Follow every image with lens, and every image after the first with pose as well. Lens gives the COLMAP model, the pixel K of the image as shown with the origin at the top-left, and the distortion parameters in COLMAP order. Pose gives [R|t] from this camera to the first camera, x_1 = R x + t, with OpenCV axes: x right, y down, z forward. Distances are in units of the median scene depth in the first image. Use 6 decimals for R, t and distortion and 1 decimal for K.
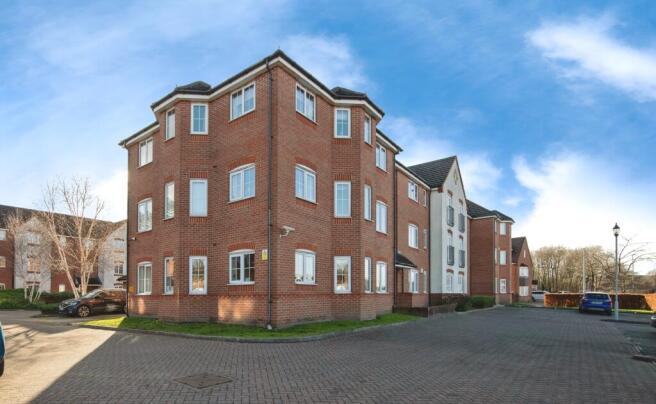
lens RADIAL K [[325.1, 0, 327.6], [0, 325.1, 256.8], [0, 0, 1]] dist [-0.003978, 0.000192]
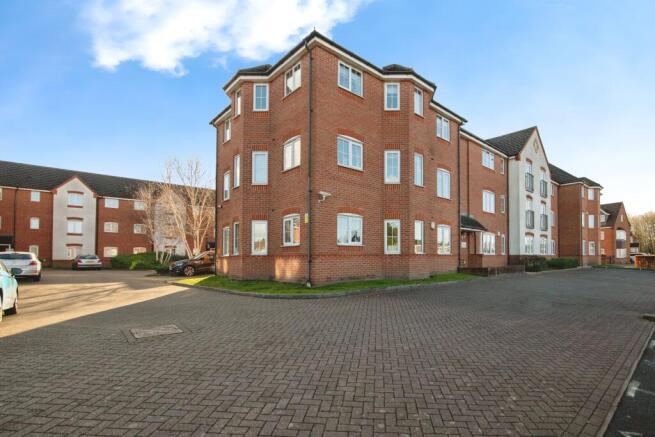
lens RADIAL K [[302.3, 0, 327.5], [0, 302.3, 218.5], [0, 0, 1]] dist [-0.013907, 0.000473]
pose [[0.997597, -0.009560, -0.068617, -0.102356], [0.009399, 0.999952, -0.002674, -0.005198], [0.068640, 0.002023, 0.997639, -0.014029]]
